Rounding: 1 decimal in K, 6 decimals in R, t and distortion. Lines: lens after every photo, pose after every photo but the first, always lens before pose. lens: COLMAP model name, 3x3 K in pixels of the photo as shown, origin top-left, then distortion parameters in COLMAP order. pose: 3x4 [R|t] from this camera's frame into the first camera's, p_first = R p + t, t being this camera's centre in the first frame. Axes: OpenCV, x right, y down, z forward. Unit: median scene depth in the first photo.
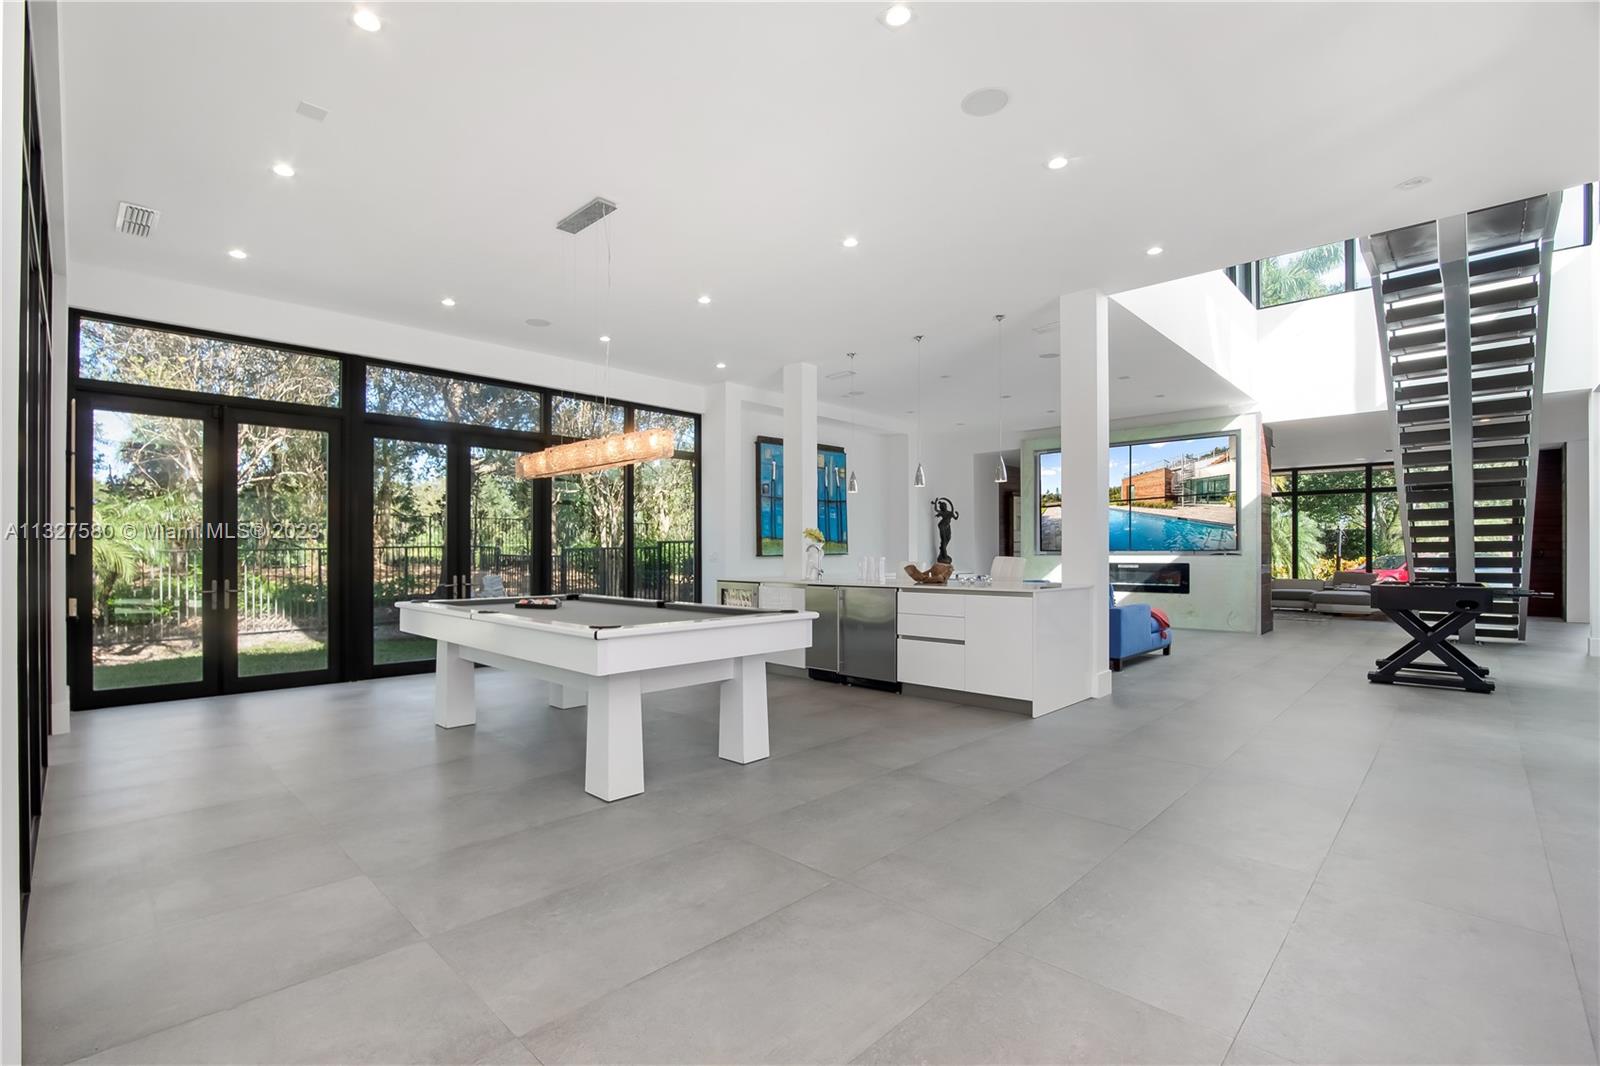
lens RADIAL K [[732.7, 0, 783.0], [0, 732.7, 561.1], [0, 0, 1]] dist [-0.036673, 0.003432]
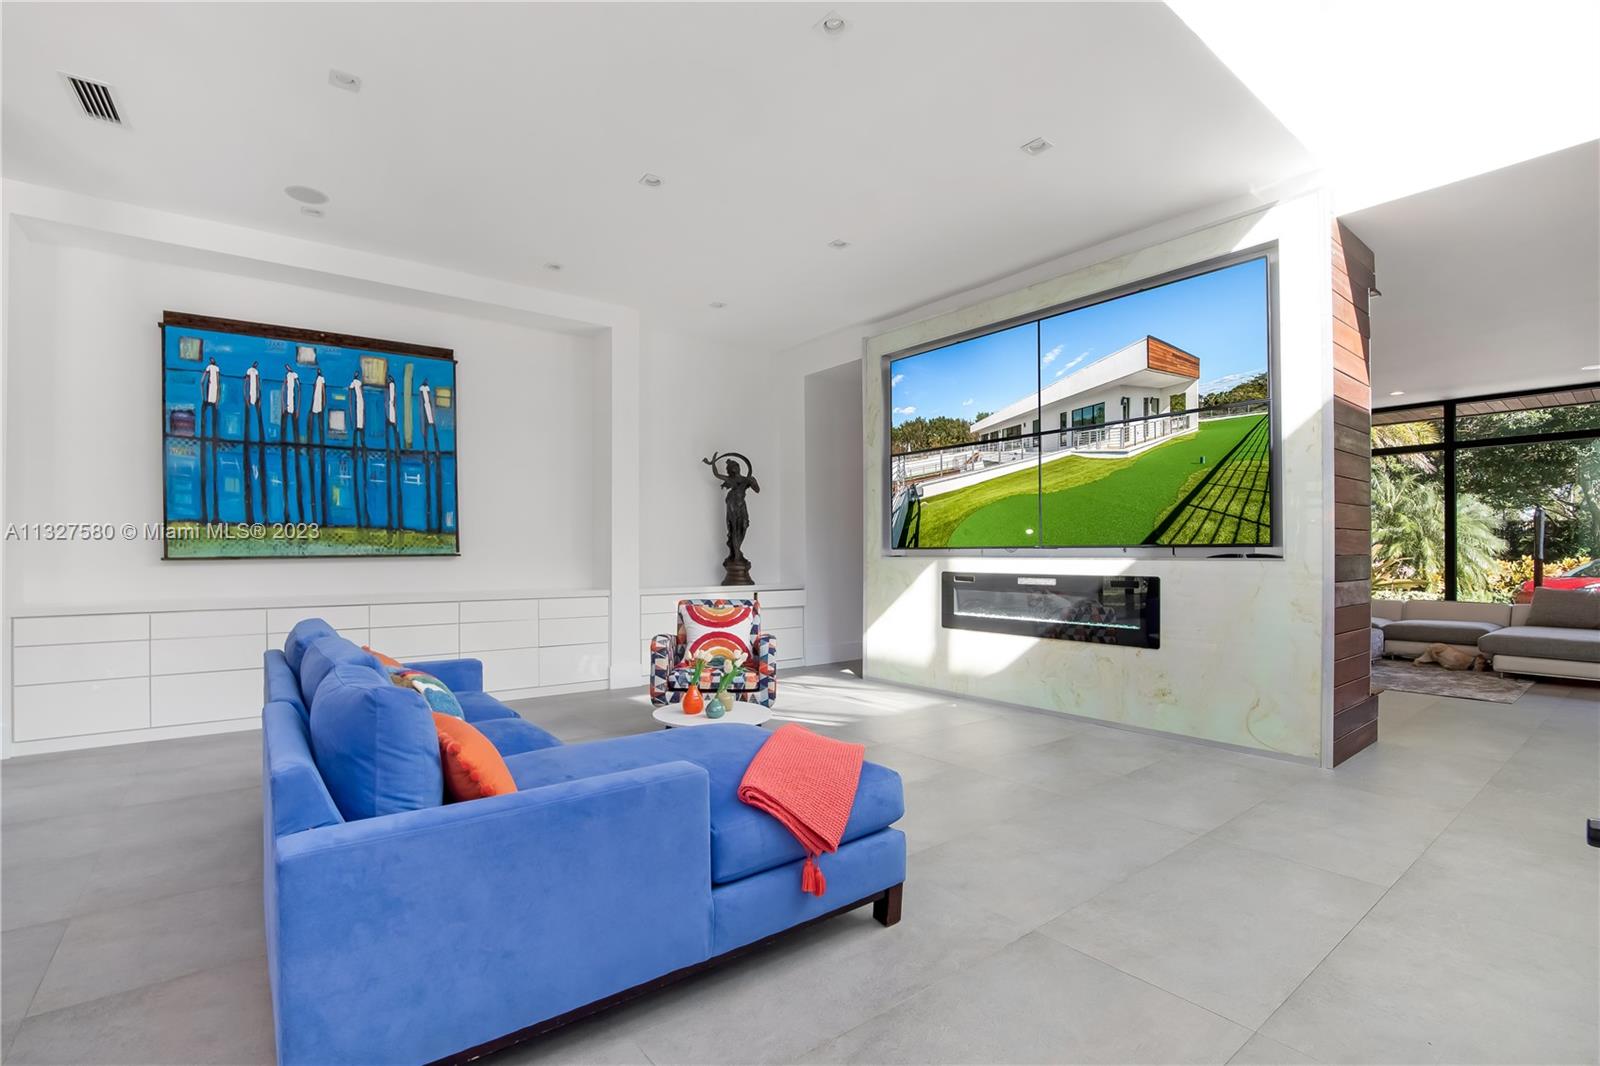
lens RADIAL K [[732.7, 0, 783.2], [0, 732.7, 550.3], [0, 0, 1]] dist [-0.036673, 0.003432]
pose [[0.989235, -0.001484, -0.146327, 0.338775], [-0.000805, 0.999878, -0.015581, -0.004543], [0.146332, 0.015531, 0.989114, 0.459515]]
